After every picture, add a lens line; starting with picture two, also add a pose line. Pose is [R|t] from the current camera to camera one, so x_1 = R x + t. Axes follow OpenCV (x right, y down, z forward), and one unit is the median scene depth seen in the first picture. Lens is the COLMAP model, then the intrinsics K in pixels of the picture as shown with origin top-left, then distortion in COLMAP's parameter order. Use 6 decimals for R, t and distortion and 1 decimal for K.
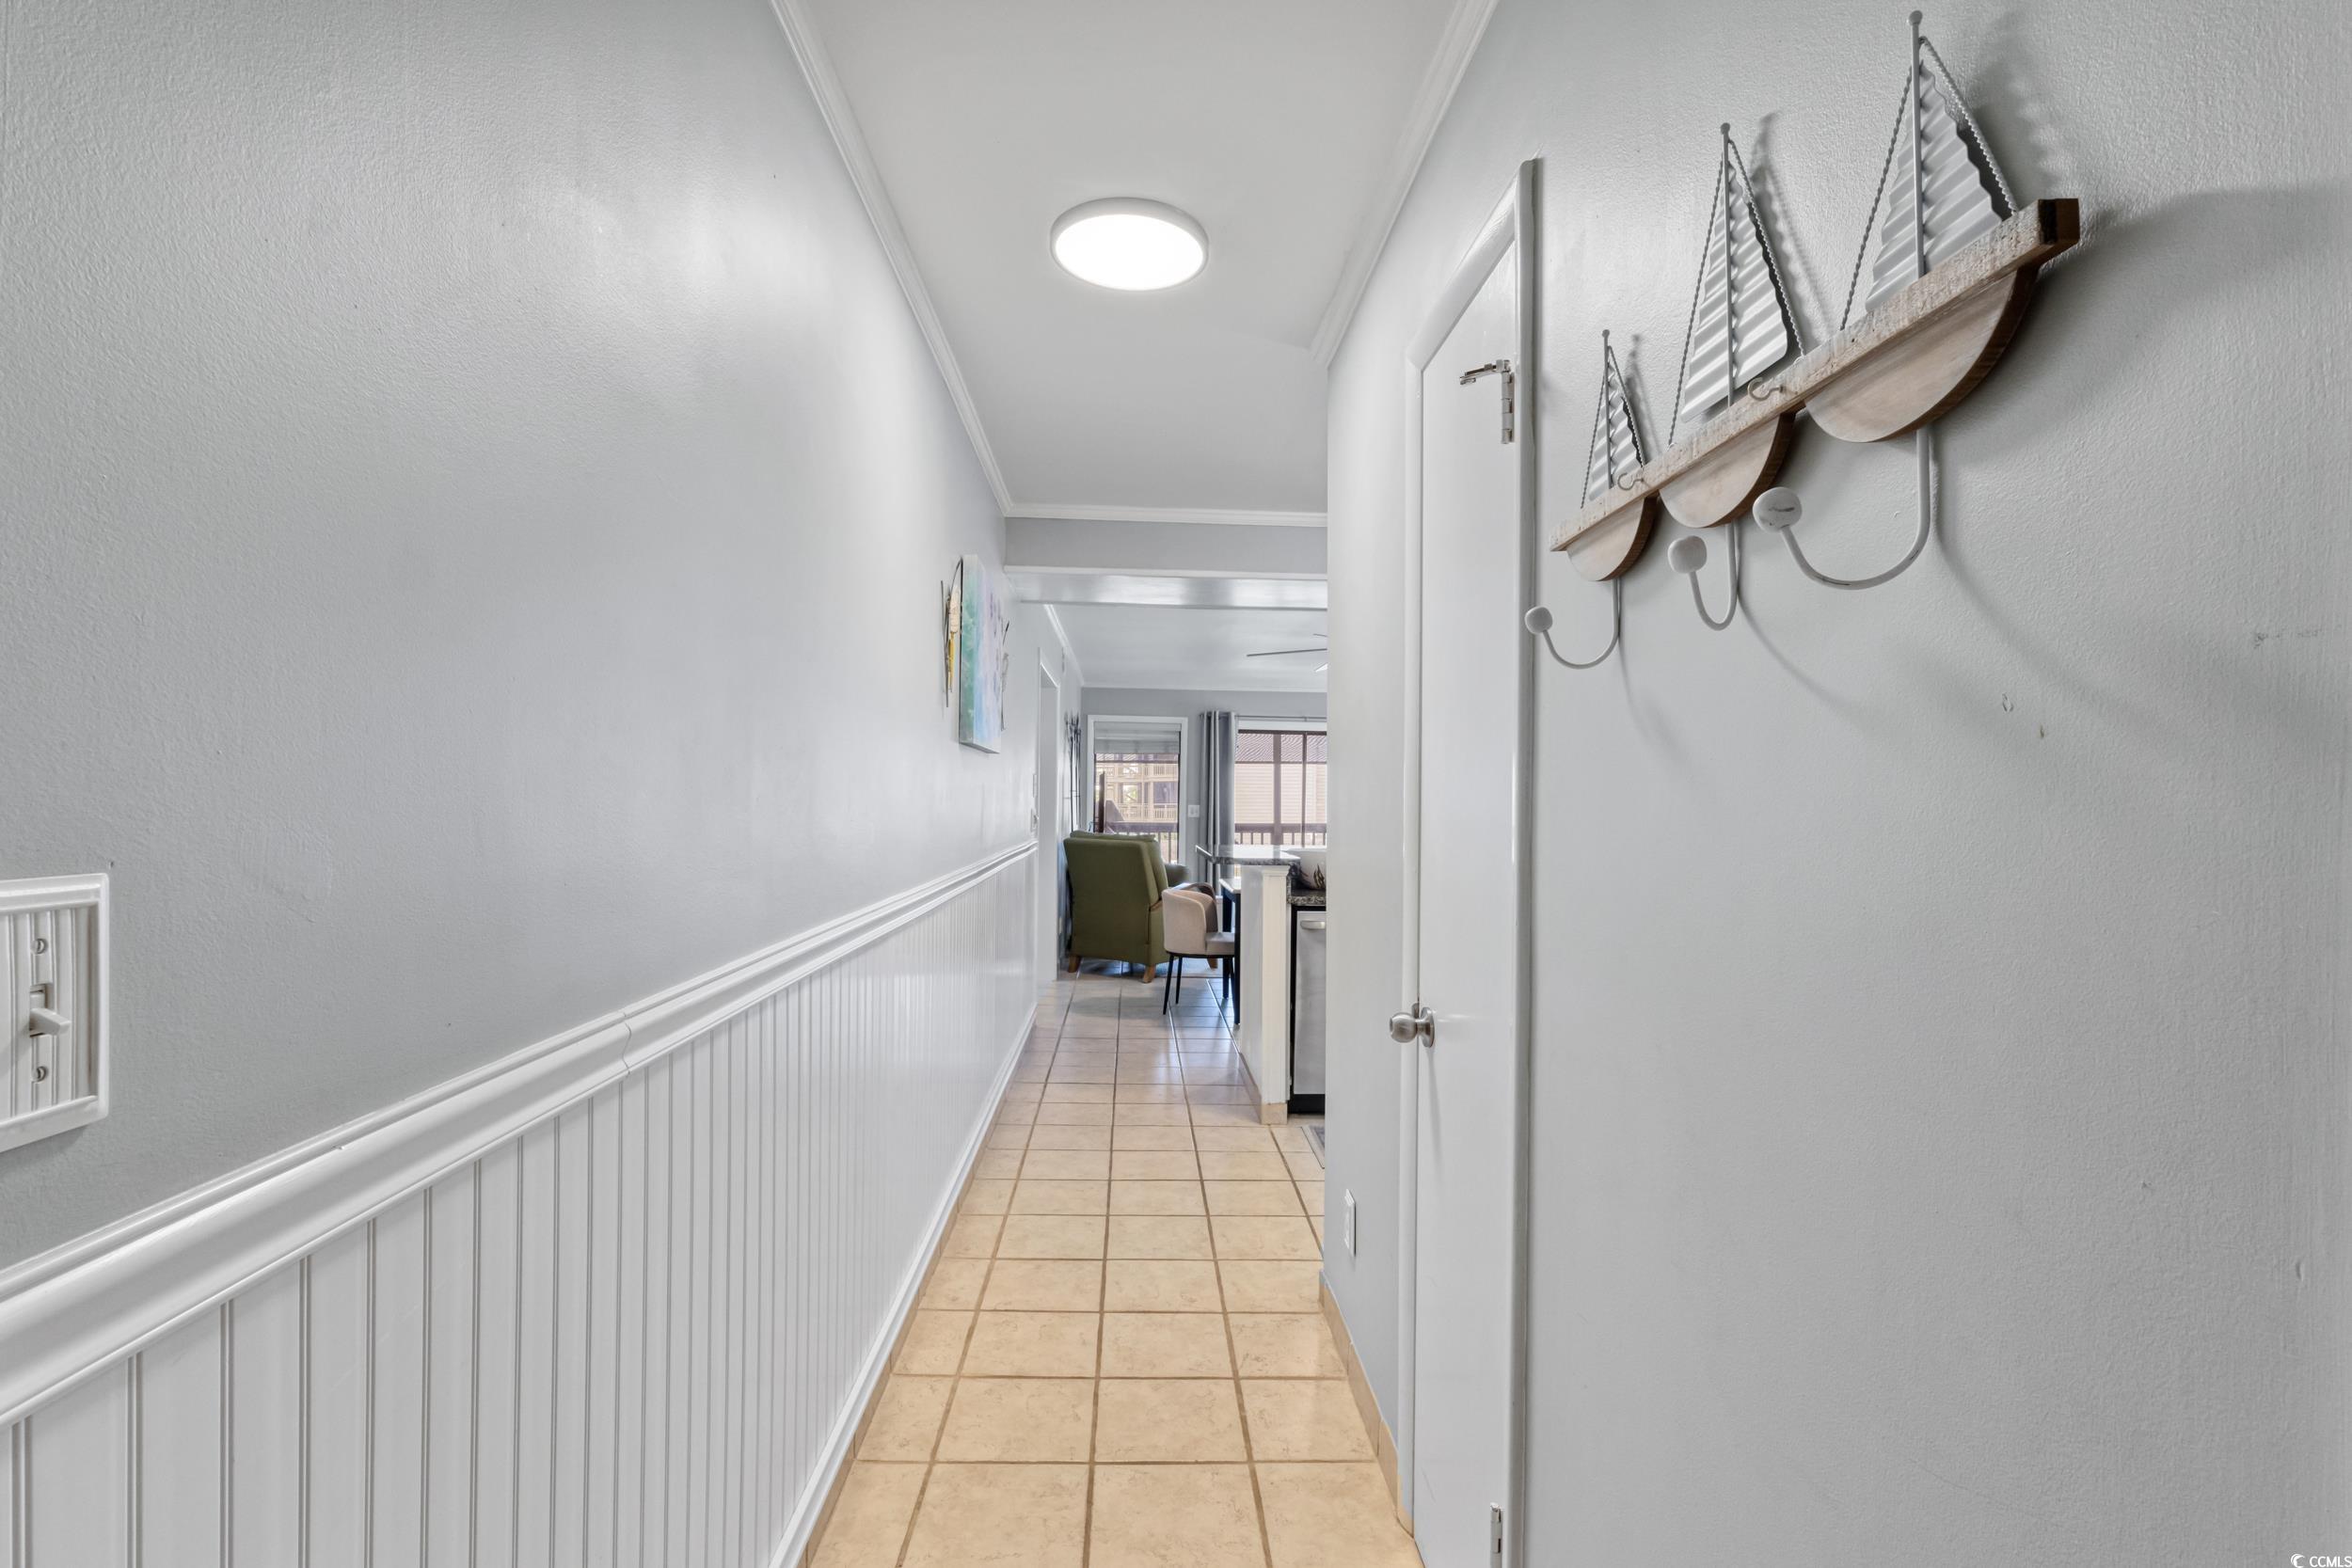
lens RADIAL K [[1093.4, 0, 1190.7], [0, 1093.4, 796.6], [0, 0, 1]] dist [0.007081, -0.000215]
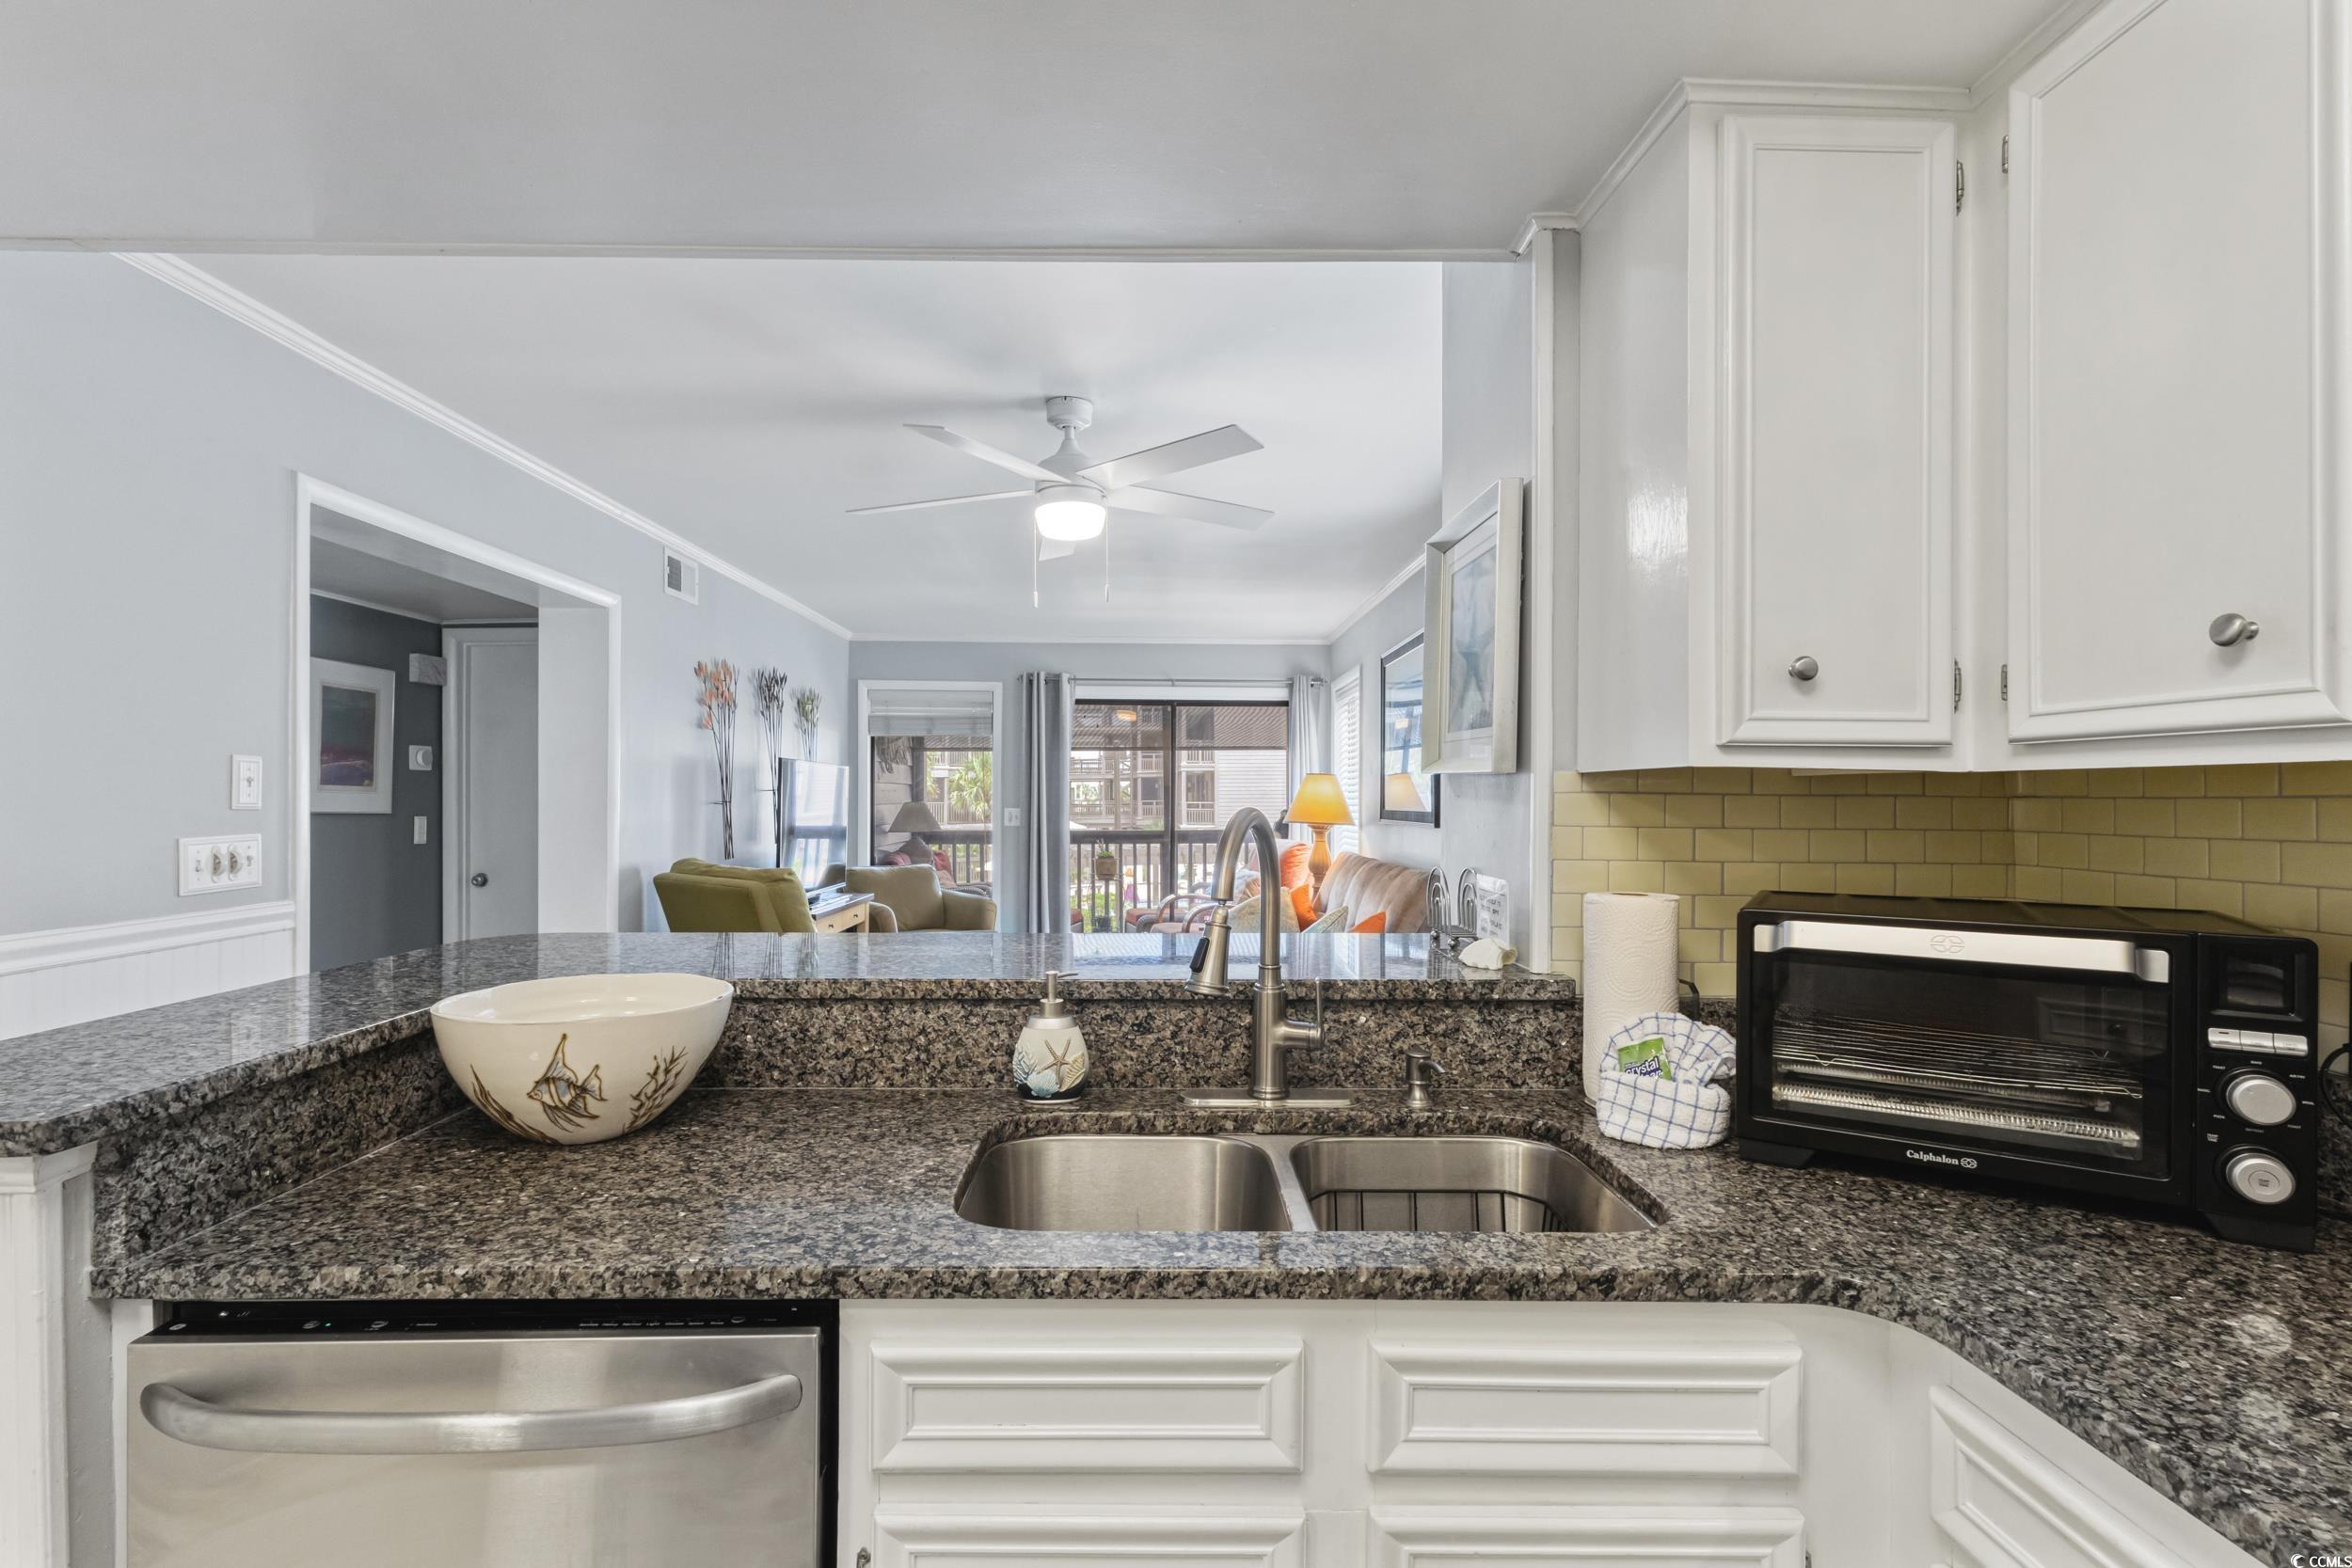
lens RADIAL K [[1093.4, 0, 1158.4], [0, 1093.4, 797.3], [0, 0, 1]] dist [0.007081, -0.000215]
pose [[0.999199, -0.004480, -0.039758, 0.123685], [0.004698, 0.999974, 0.005400, -0.002987], [0.039733, -0.005582, 0.999195, 0.312894]]
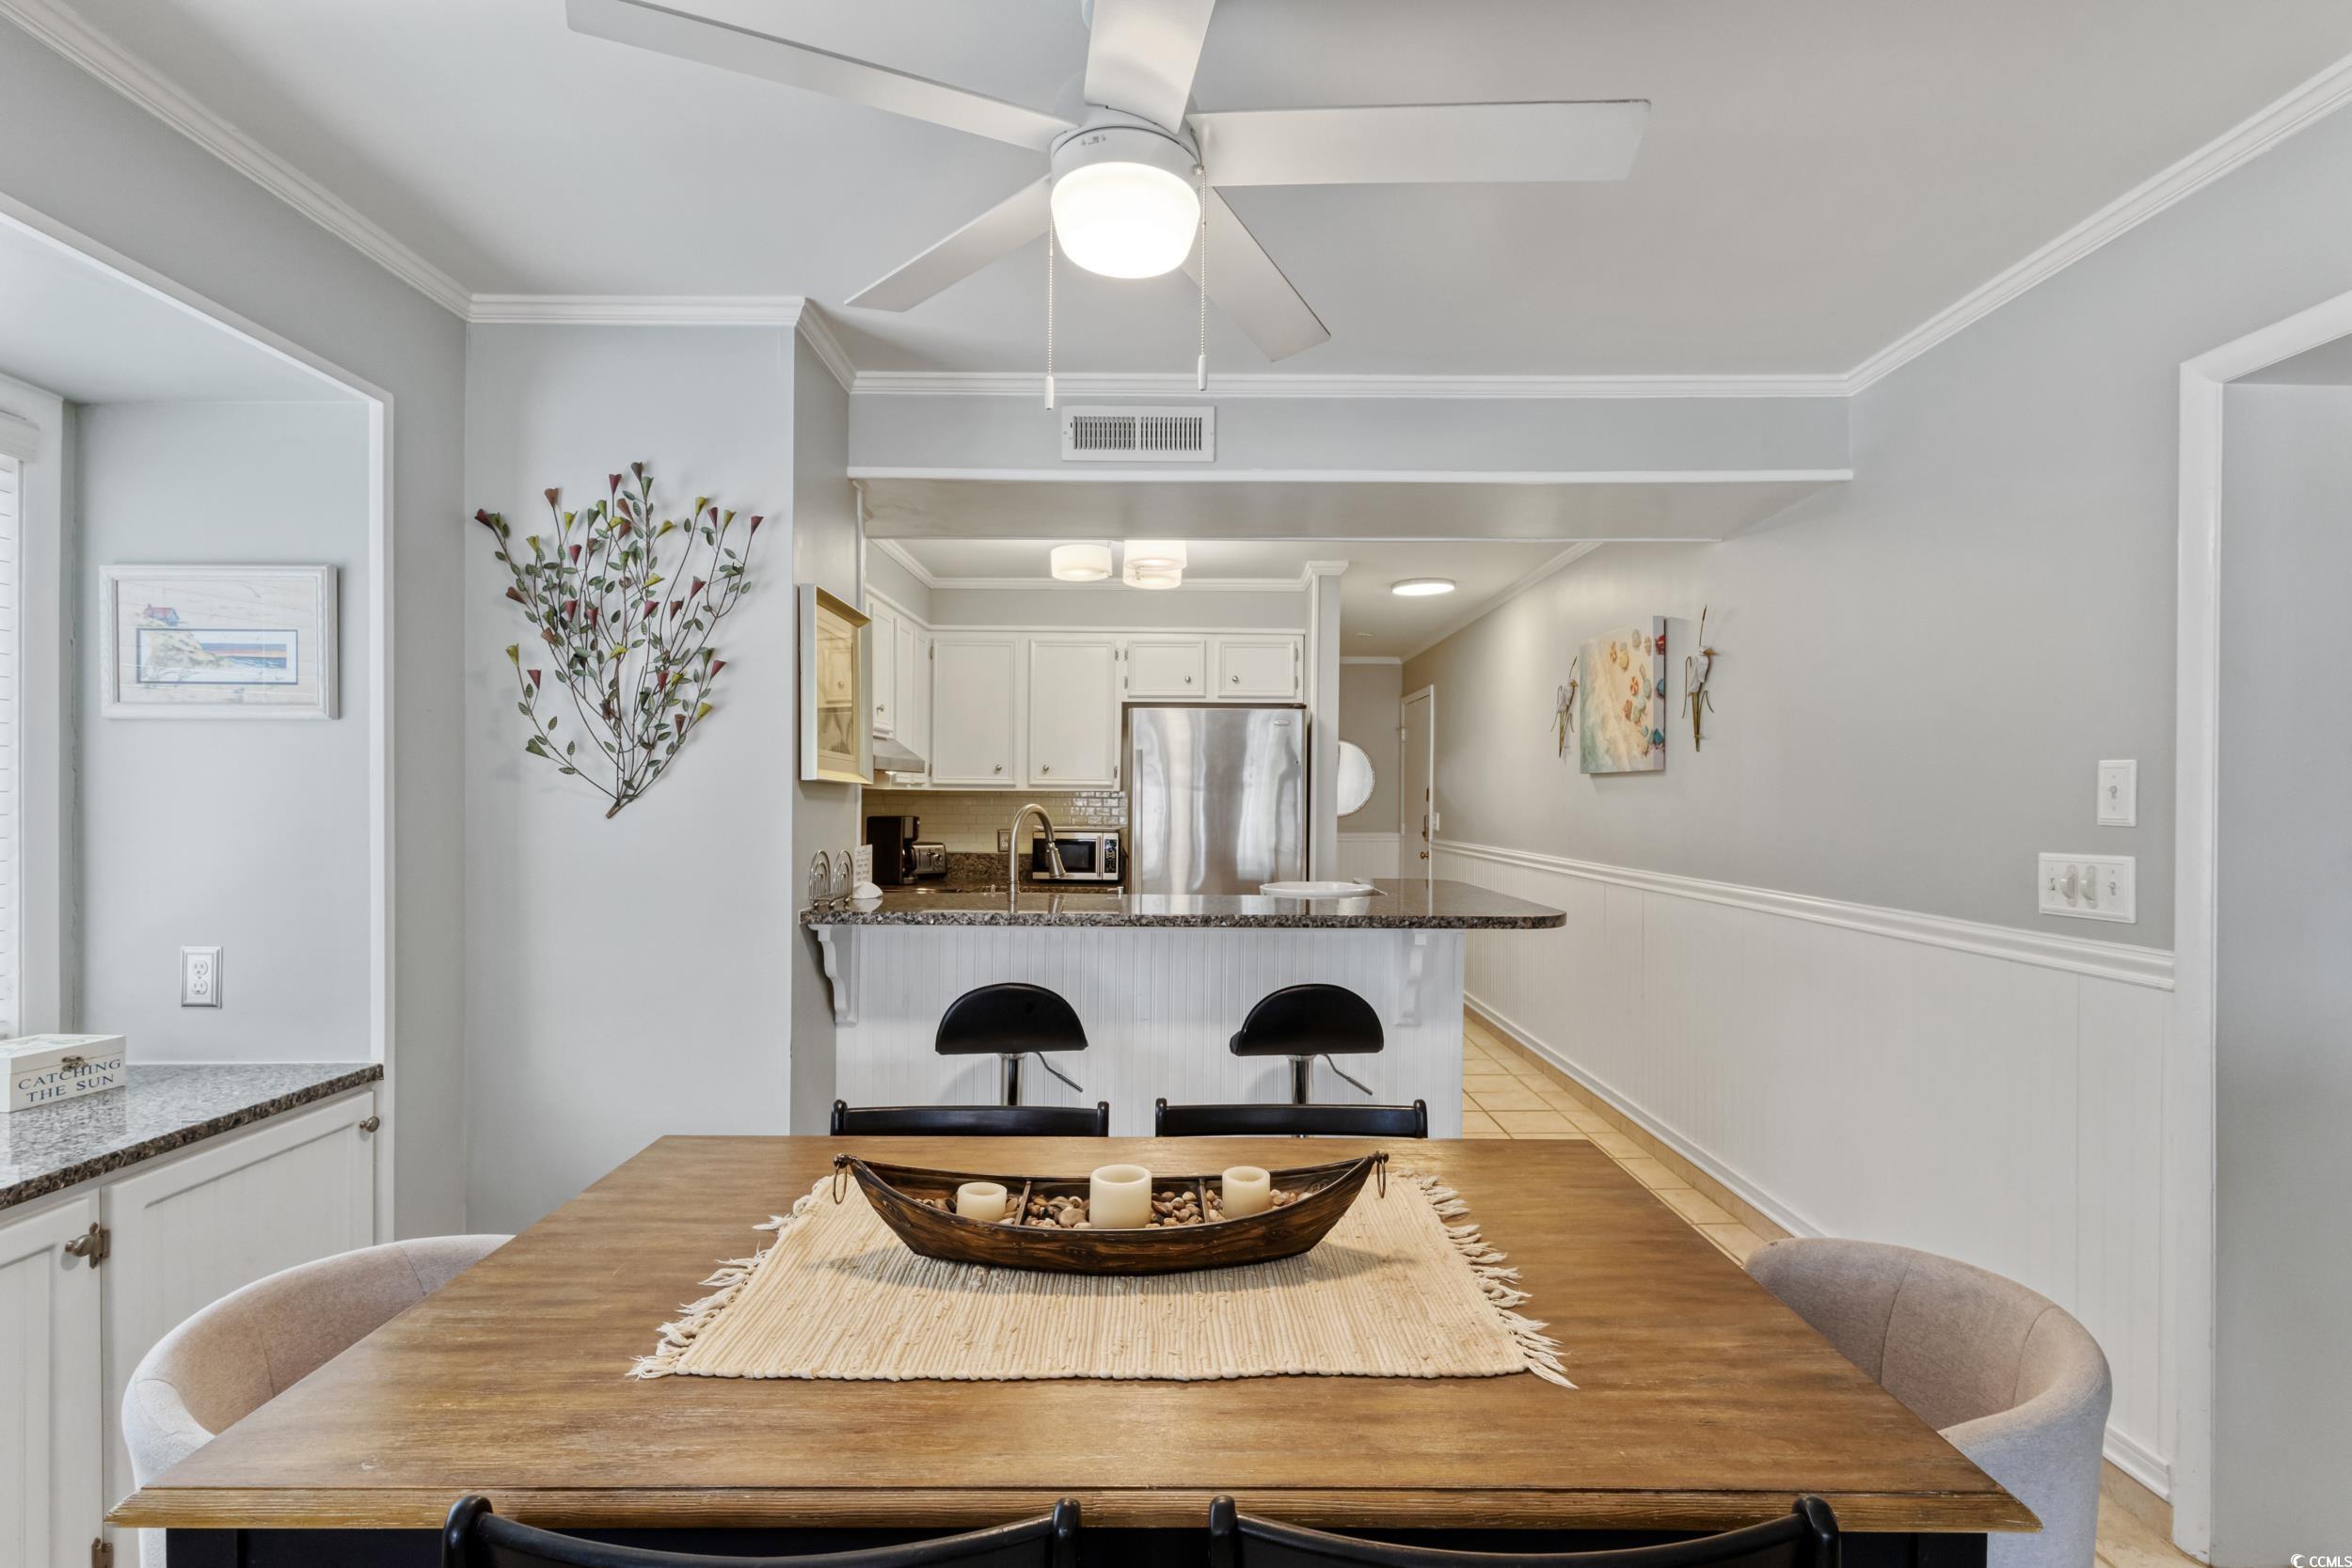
lens RADIAL K [[1093.4, 0, 1182.3], [0, 1093.4, 780.9], [0, 0, 1]] dist [0.007081, -0.000215]
pose [[-0.998789, -0.012060, 0.047697, 0.074541], [-0.012907, 0.999764, -0.017488, -0.002462], [-0.047475, -0.018082, -0.998709, 0.728908]]
